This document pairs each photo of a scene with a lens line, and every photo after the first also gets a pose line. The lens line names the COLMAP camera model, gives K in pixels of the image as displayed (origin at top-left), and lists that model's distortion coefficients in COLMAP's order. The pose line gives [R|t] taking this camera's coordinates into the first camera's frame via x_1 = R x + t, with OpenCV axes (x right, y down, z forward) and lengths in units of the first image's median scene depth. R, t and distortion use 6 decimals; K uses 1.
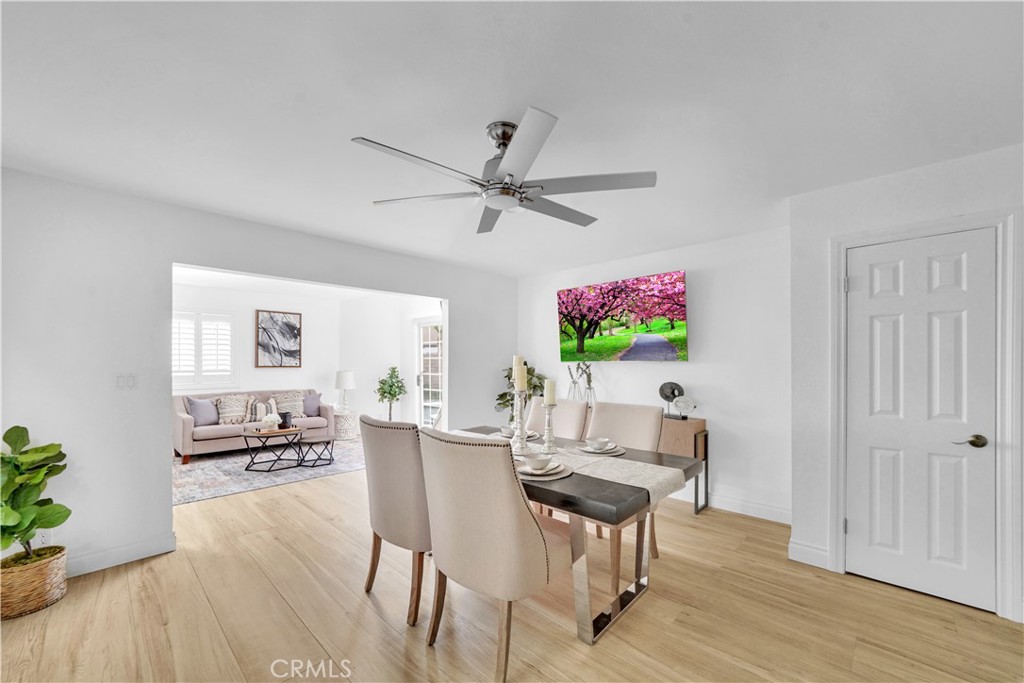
lens RADIAL K [[384.4, 0, 447.3], [0, 384.4, 360.8], [0, 0, 1]] dist [-0.000927, -0.000016]
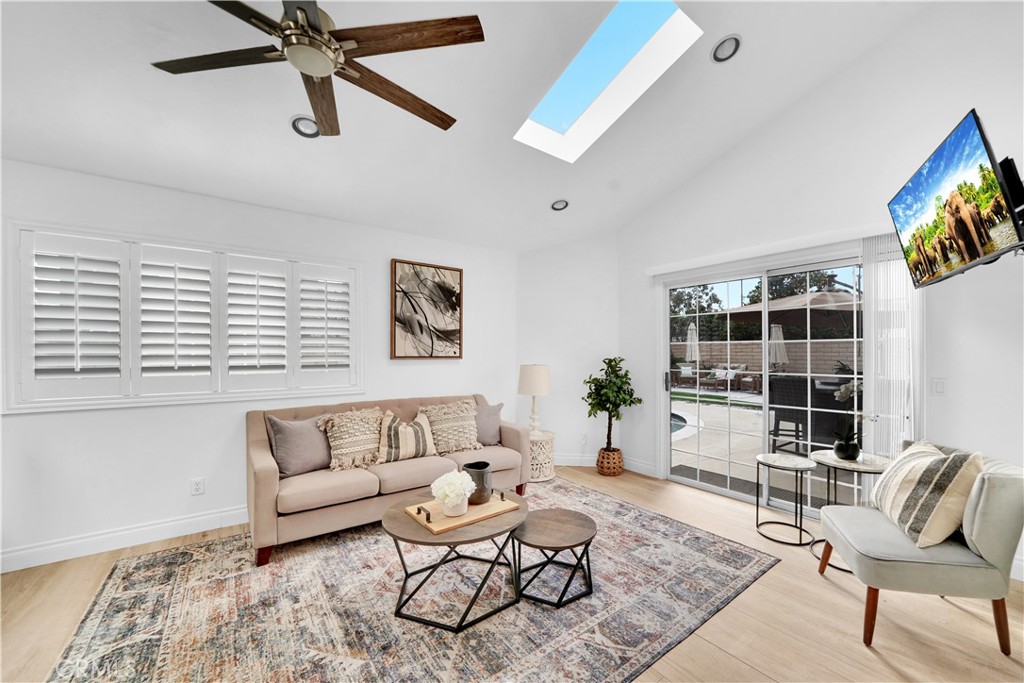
lens RADIAL K [[367.8, 0, 527.9], [0, 367.8, 352.8], [0, 0, 1]] dist [-0.001513, 0.000016]
pose [[0.999324, 0.001767, -0.036714, -0.269231], [-0.001378, 0.999943, 0.010601, 0.001974], [0.036730, -0.010544, 0.999270, 0.448296]]
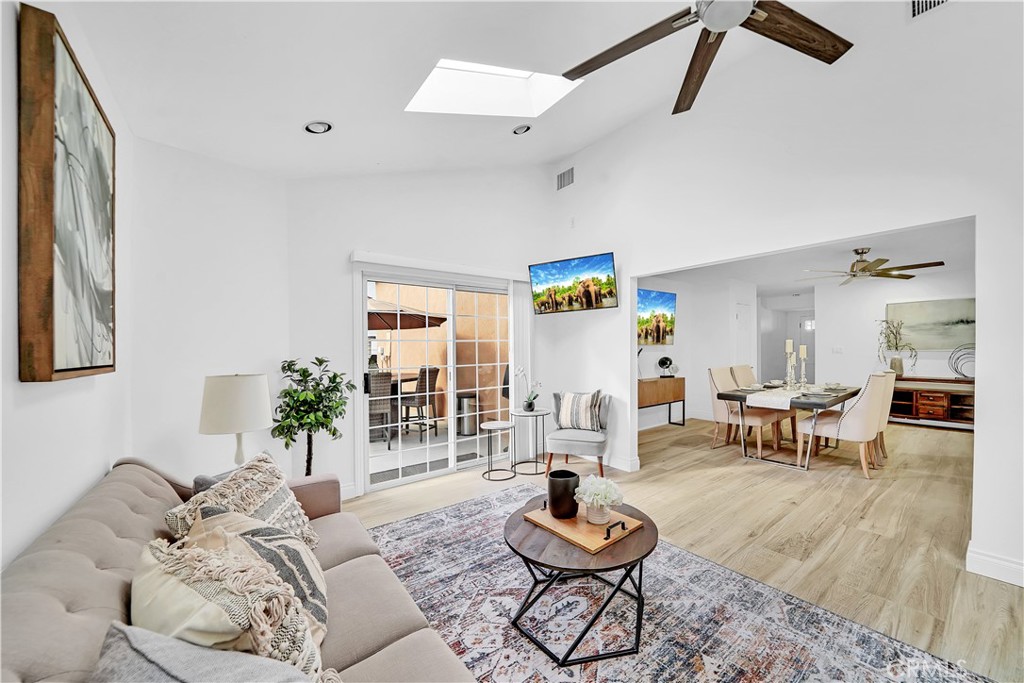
lens RADIAL K [[449.0, 0, 512.4], [0, 449.0, 335.5], [0, 0, 1]] dist [-0.019028, 0.000003]
pose [[0.000067, 0.030523, 0.999534, -0.678064], [0.009522, 0.999489, -0.030522, 0.006985], [-0.999955, 0.009520, -0.000224, 0.804135]]
